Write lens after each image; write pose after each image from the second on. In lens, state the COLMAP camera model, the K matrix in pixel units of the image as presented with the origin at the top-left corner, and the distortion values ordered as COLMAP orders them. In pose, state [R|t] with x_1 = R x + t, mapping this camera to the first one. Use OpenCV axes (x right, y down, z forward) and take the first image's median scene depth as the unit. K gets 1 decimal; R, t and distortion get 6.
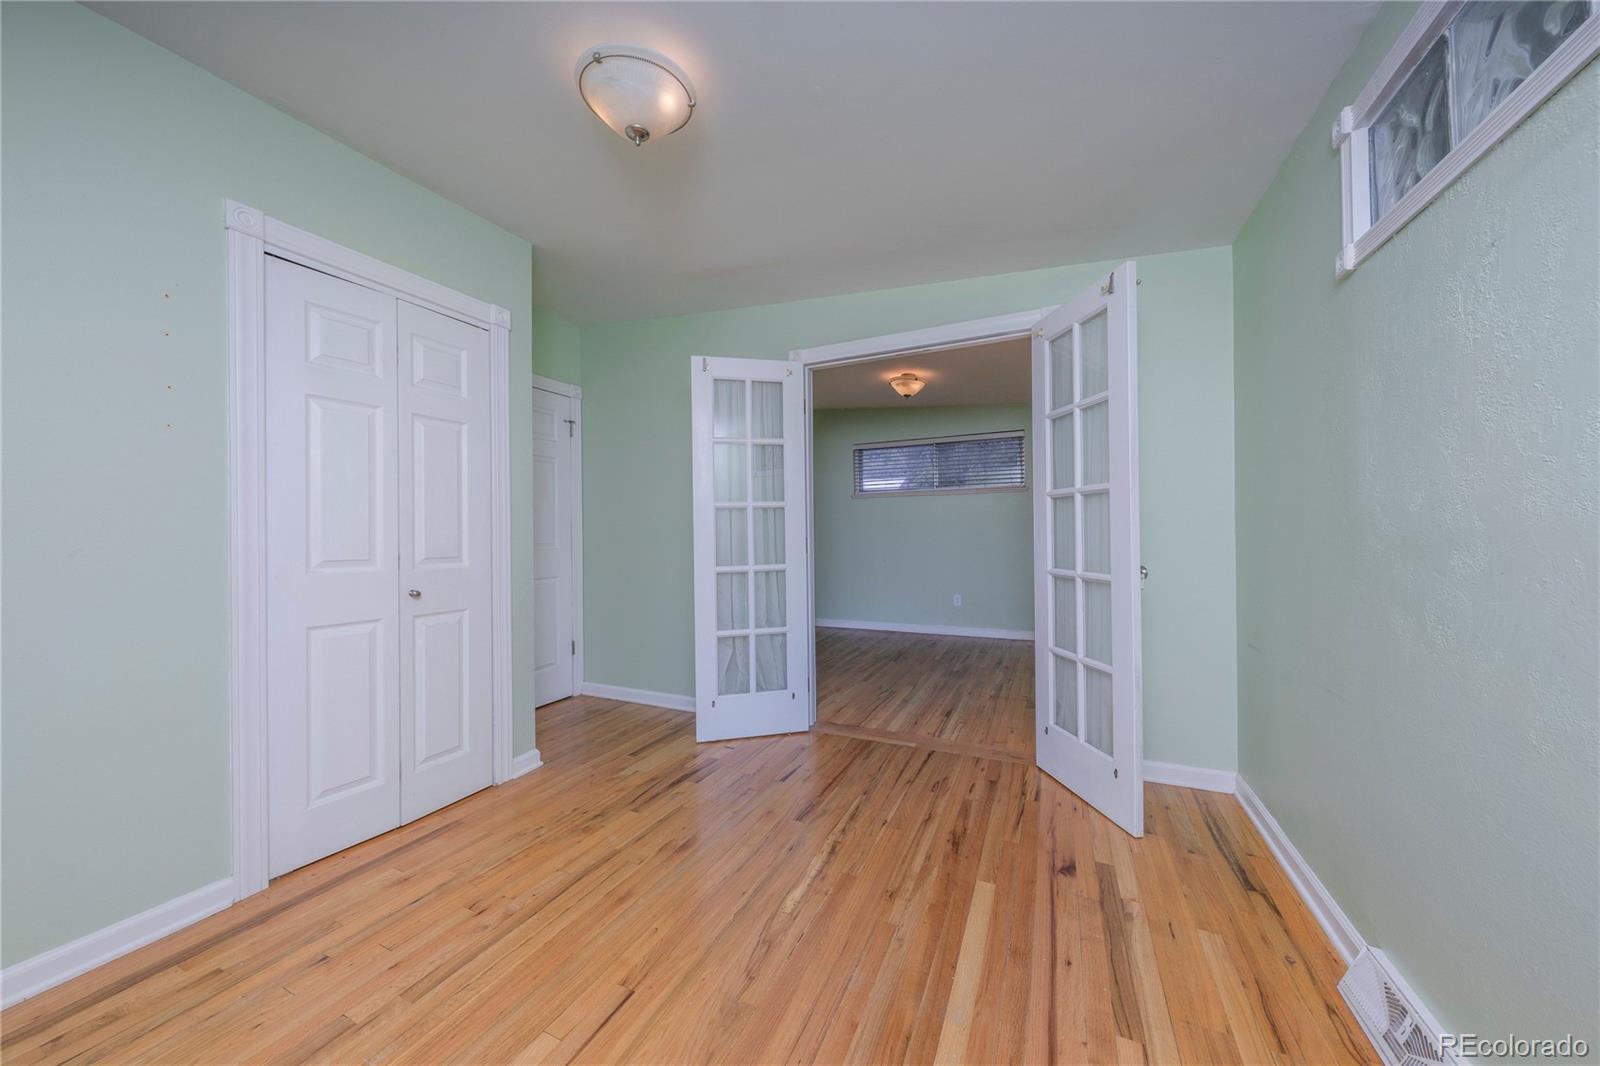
lens RADIAL K [[557.4, 0, 791.8], [0, 557.4, 532.9], [0, 0, 1]] dist [-0.000812, -0.000102]
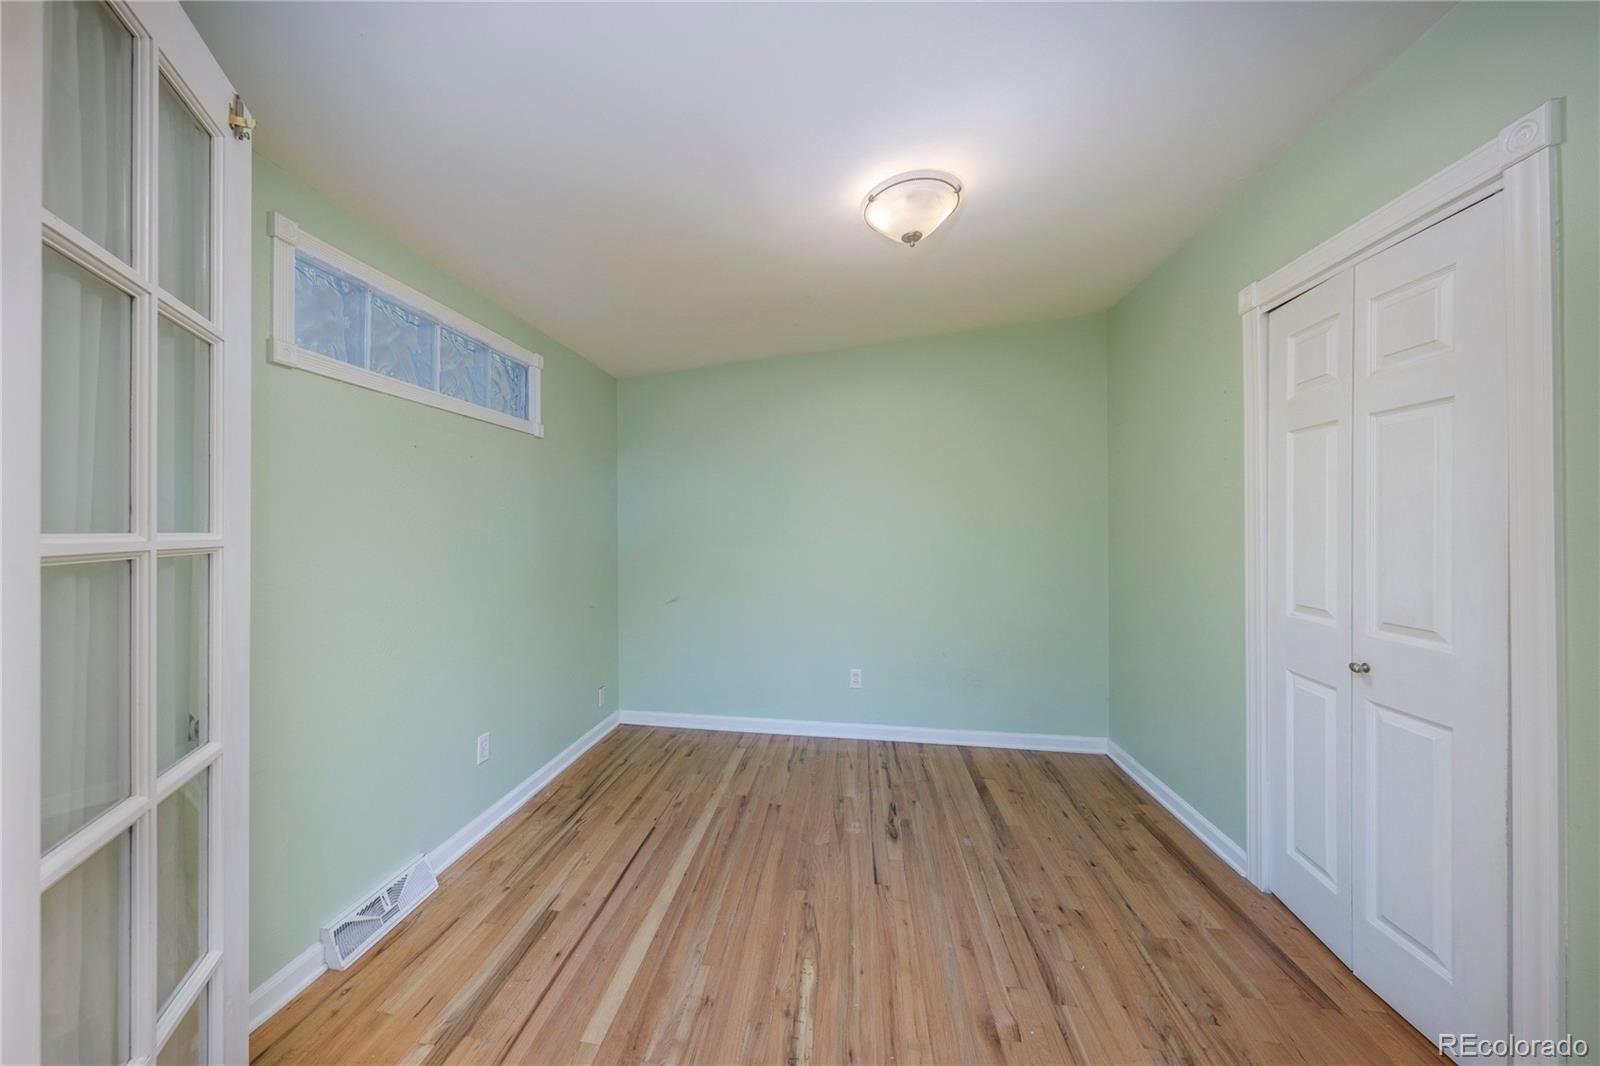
lens RADIAL K [[557.4, 0, 785.9], [0, 557.4, 529.9], [0, 0, 1]] dist [-0.000812, -0.000102]
pose [[-0.946004, 0.014980, -0.323810, 0.333640], [0.017828, 0.999824, -0.005830, -0.102815], [0.323666, -0.011288, -0.946104, 1.878031]]
